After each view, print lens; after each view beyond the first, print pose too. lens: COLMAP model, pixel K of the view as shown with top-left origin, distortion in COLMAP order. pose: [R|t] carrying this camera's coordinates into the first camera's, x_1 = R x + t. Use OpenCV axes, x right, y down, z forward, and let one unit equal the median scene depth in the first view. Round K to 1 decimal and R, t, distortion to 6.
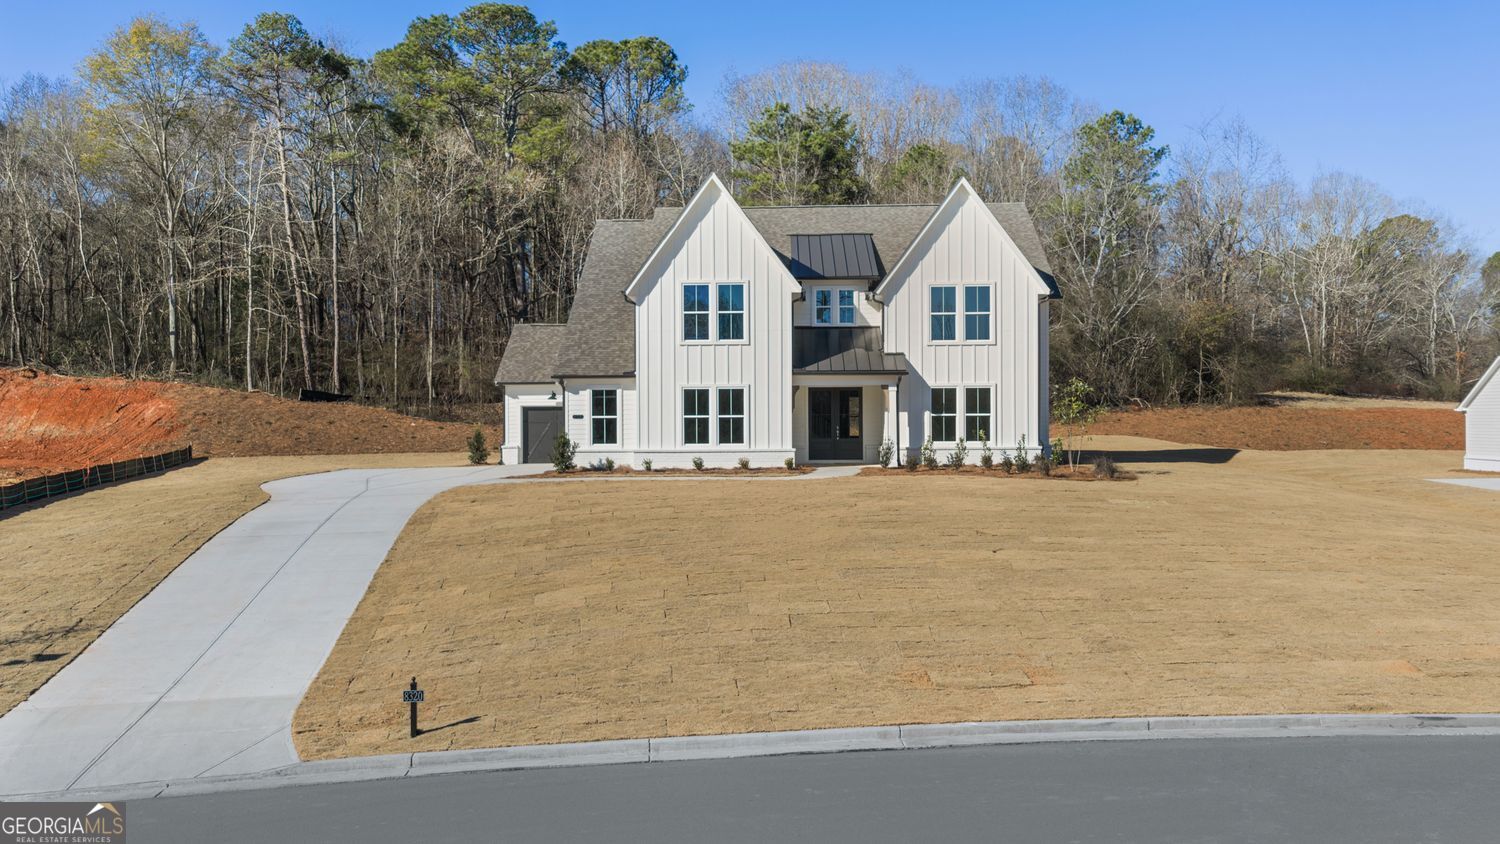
lens RADIAL K [[1241.2, 0, 750.0], [0, 1241.2, 422.0], [0, 0, 1]] dist [0.030057, -0.061270]
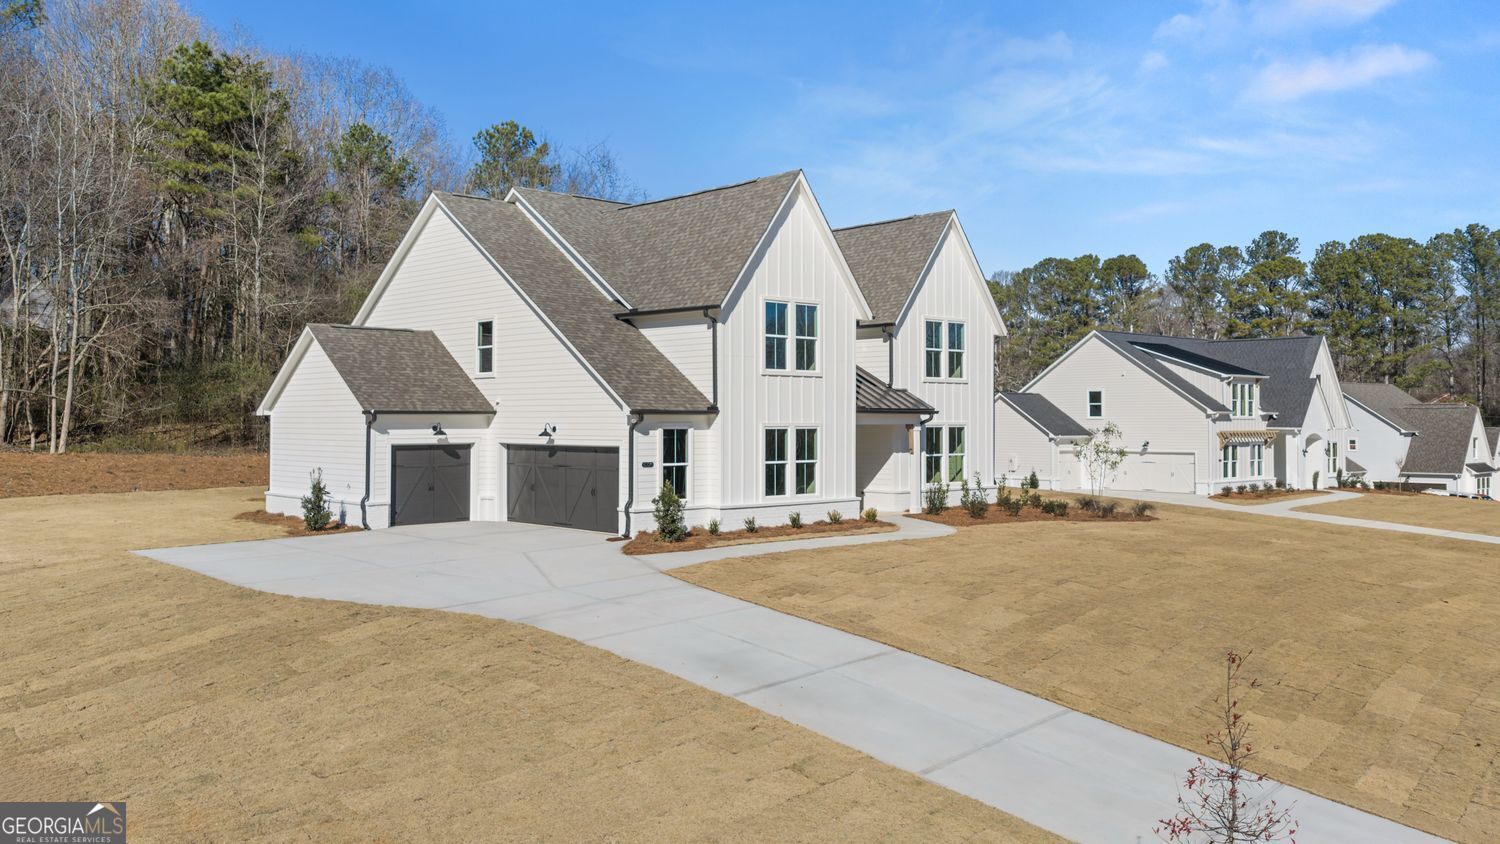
lens RADIAL K [[1241.2, 0, 750.0], [0, 1241.2, 422.0], [0, 0, 1]] dist [0.030057, -0.061270]
pose [[0.716040, 0.004977, 0.698042, -0.619990], [-0.003365, 0.999988, -0.003677, -0.027557], [-0.698051, 0.000284, 0.716048, 0.417936]]
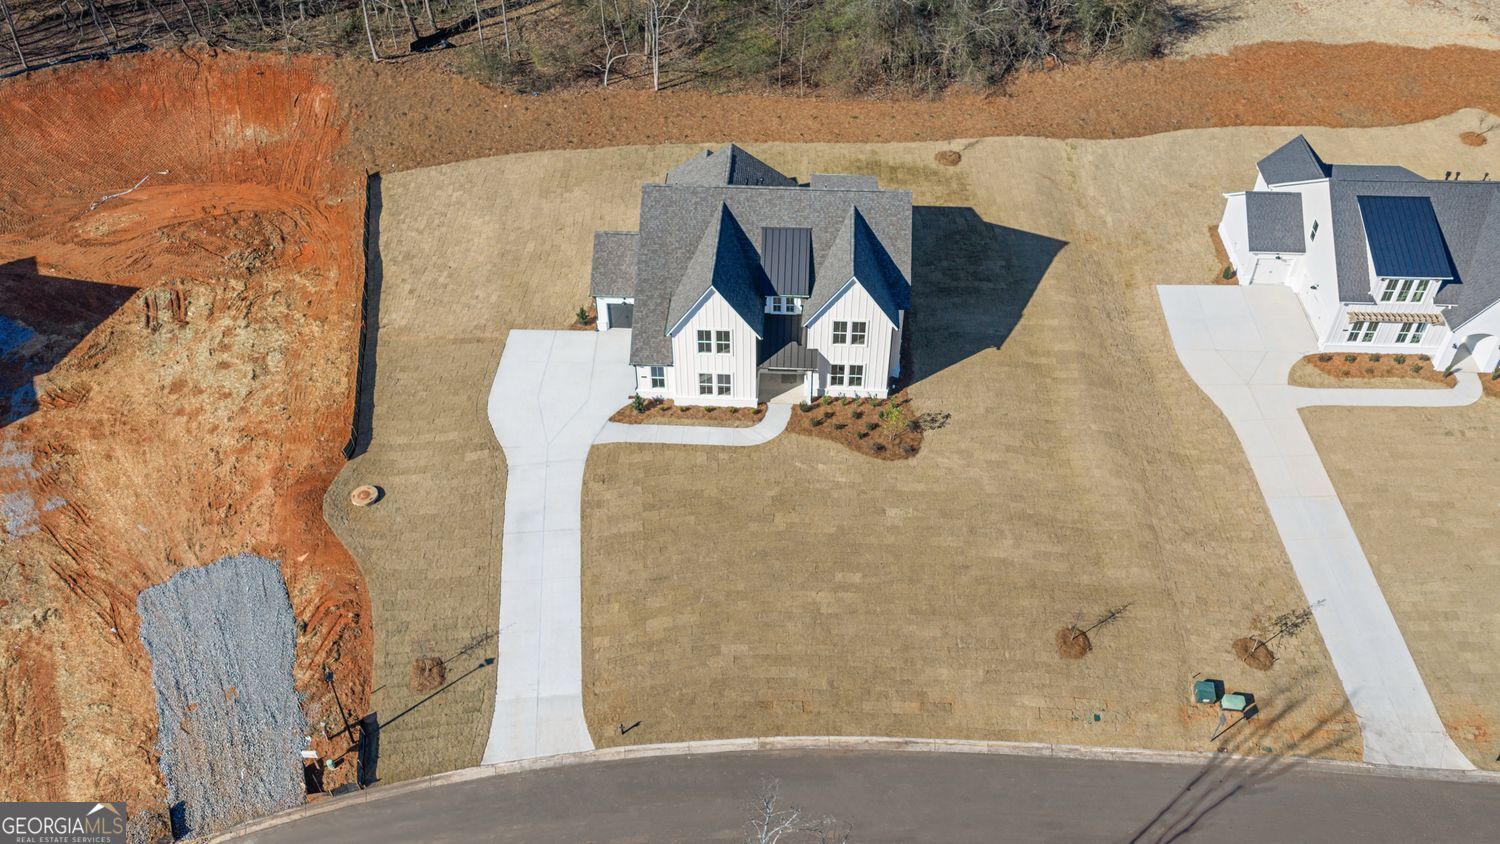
lens RADIAL K [[1241.2, 0, 750.0], [0, 1241.2, 422.0], [0, 0, 1]] dist [0.030057, -0.061270]
pose [[0.999511, 0.021648, -0.022544, 0.068141], [-0.000991, 0.742890, 0.669413, -1.225935], [0.031239, -0.669064, 0.742548, -0.452588]]
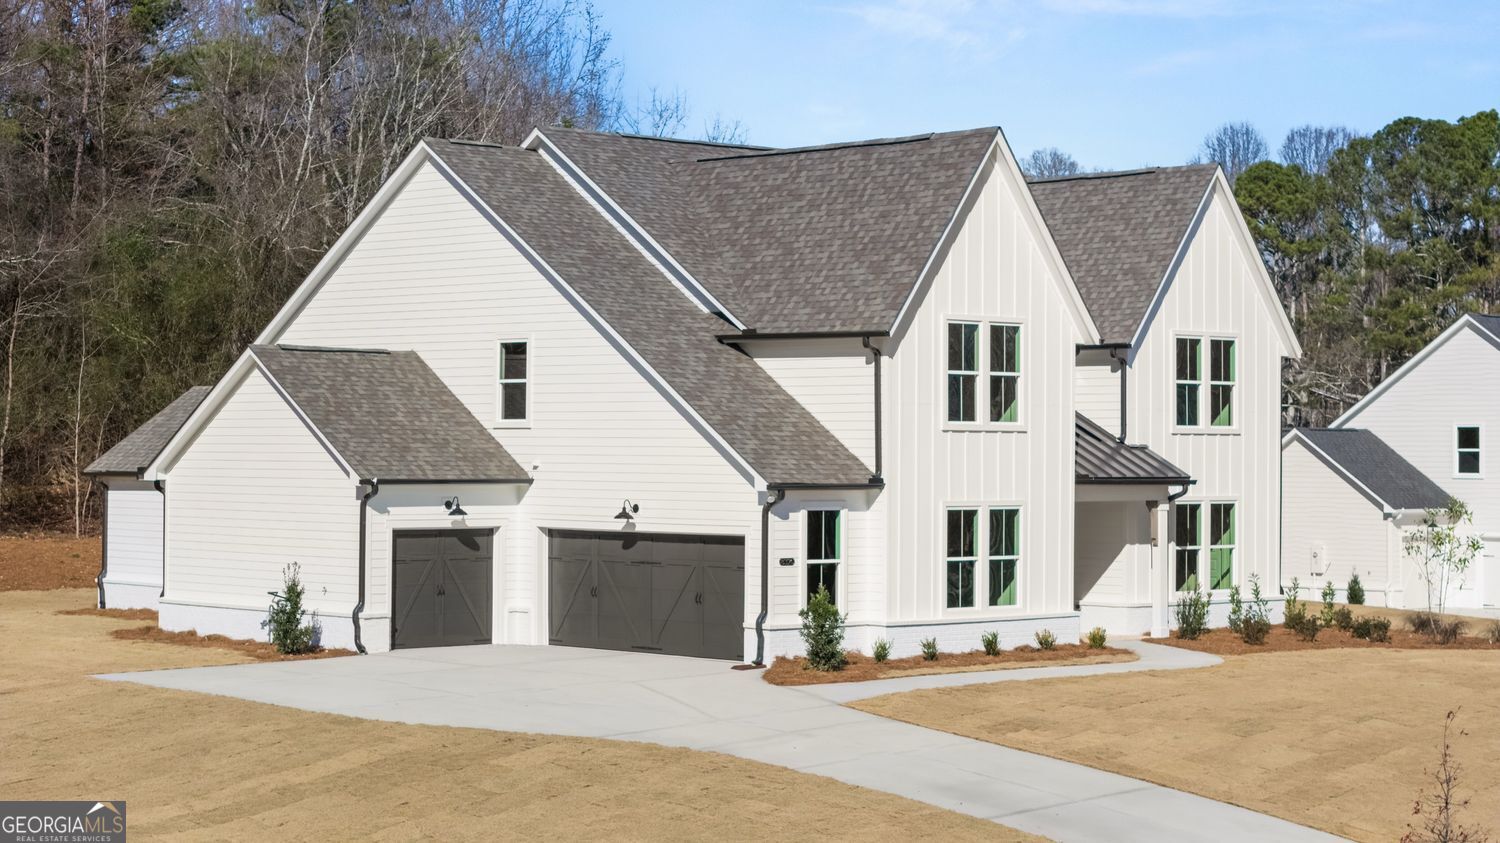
lens RADIAL K [[3001.9, 0, 750.0], [0, 3001.9, 421.5], [0, 0, 1]] dist [-0.284022, 1.680214]
pose [[0.706264, 0.016935, 0.707746, -1.048523], [-0.009274, 0.999849, -0.014670, -0.044769], [-0.707888, 0.003797, 0.706314, 0.115194]]
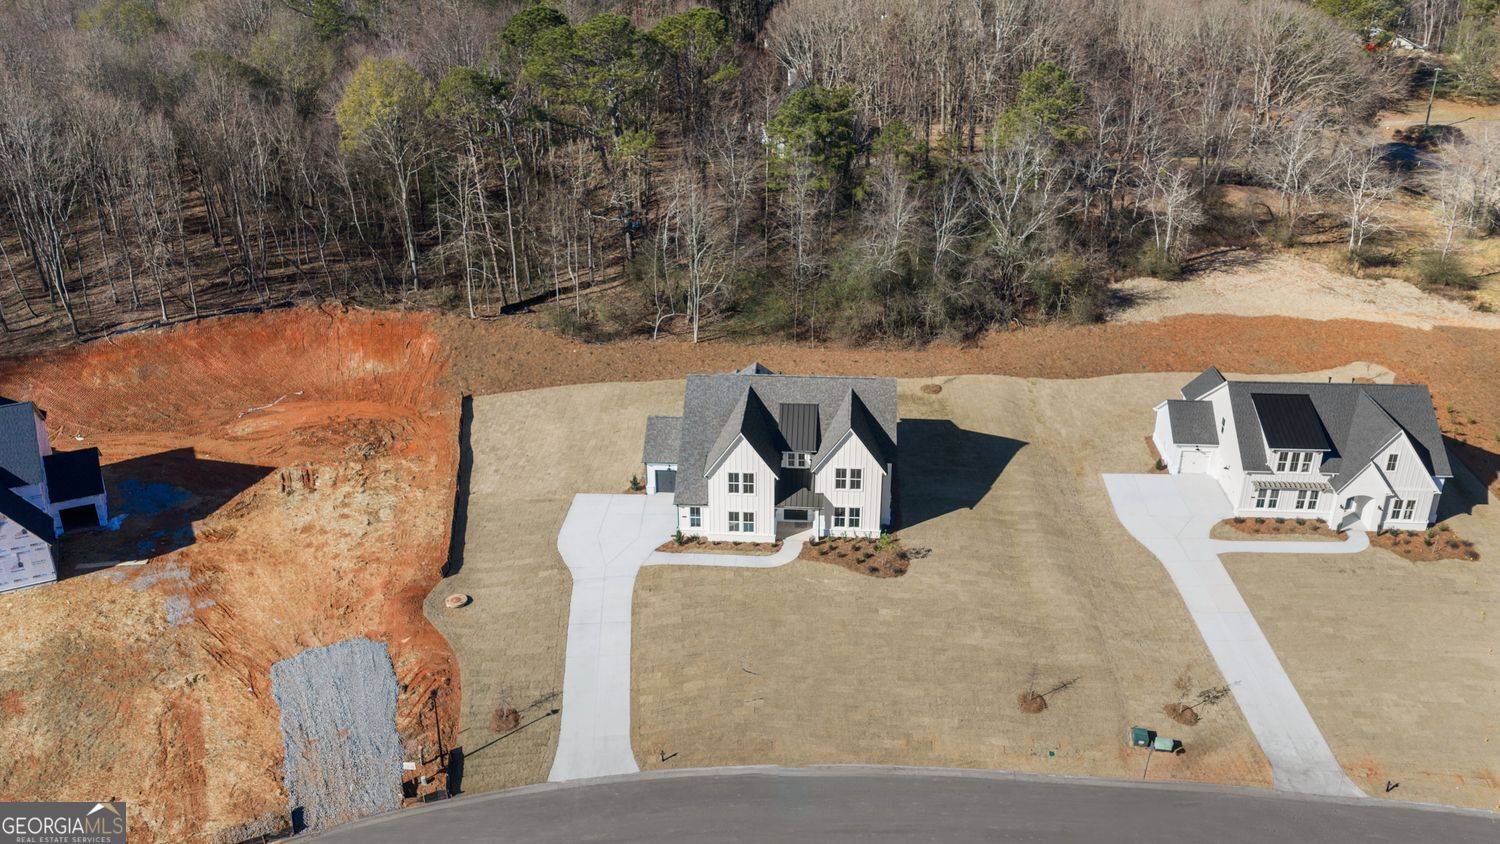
lens RADIAL K [[1241.2, 0, 750.0], [0, 1241.2, 422.0], [0, 0, 1]] dist [0.030057, -0.061270]
pose [[0.998728, 0.023002, -0.044863, 0.088890], [-0.002094, 0.908013, 0.418937, -1.162150], [0.050372, -0.418310, 0.906906, -1.067676]]
